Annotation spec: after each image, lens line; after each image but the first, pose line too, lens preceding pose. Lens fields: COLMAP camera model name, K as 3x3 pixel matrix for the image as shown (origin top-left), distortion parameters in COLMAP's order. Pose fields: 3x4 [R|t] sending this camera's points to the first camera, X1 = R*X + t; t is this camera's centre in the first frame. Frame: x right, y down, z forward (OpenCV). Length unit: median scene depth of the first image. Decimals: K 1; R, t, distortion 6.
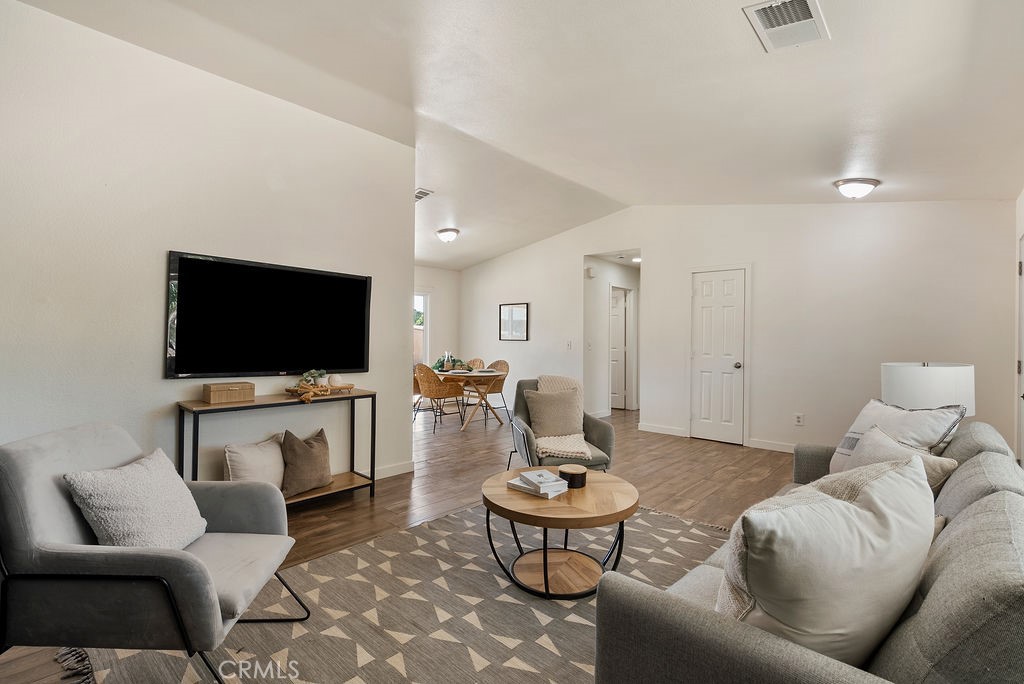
lens RADIAL K [[470.3, 0, 510.3], [0, 470.3, 341.5], [0, 0, 1]] dist [-0.000522, 0.000552]
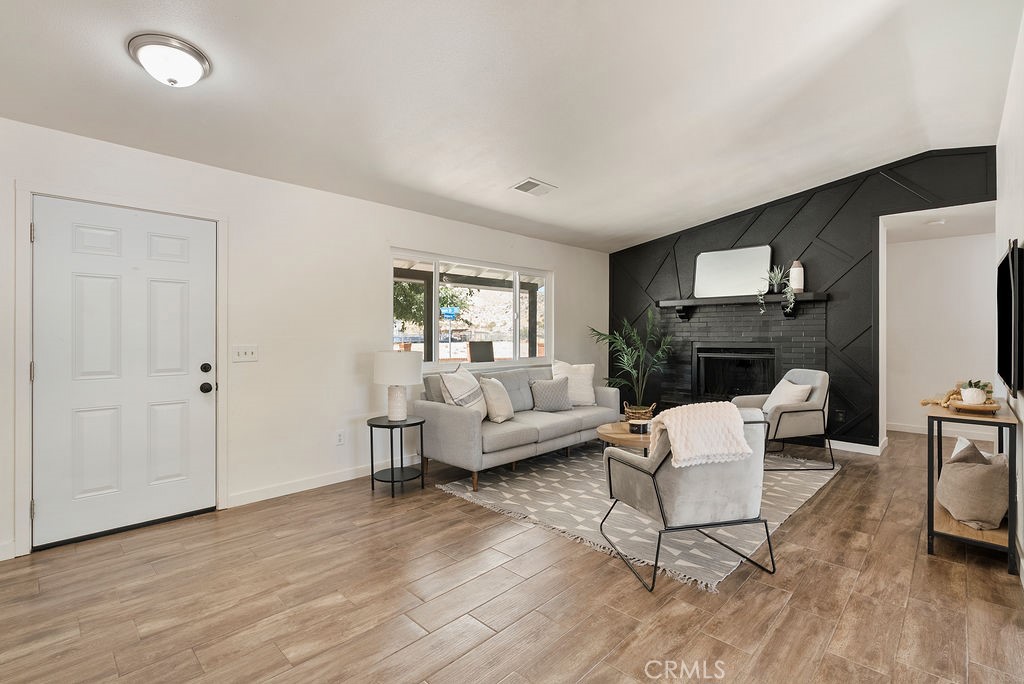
lens RADIAL K [[468.7, 0, 515.1], [0, 468.7, 336.3], [0, 0, 1]] dist [-0.002039, 0.001025]
pose [[-0.999686, -0.011398, 0.022294, 0.320355], [-0.011091, 0.999842, 0.013883, -0.014582], [-0.022449, 0.013632, -0.999655, 1.605353]]
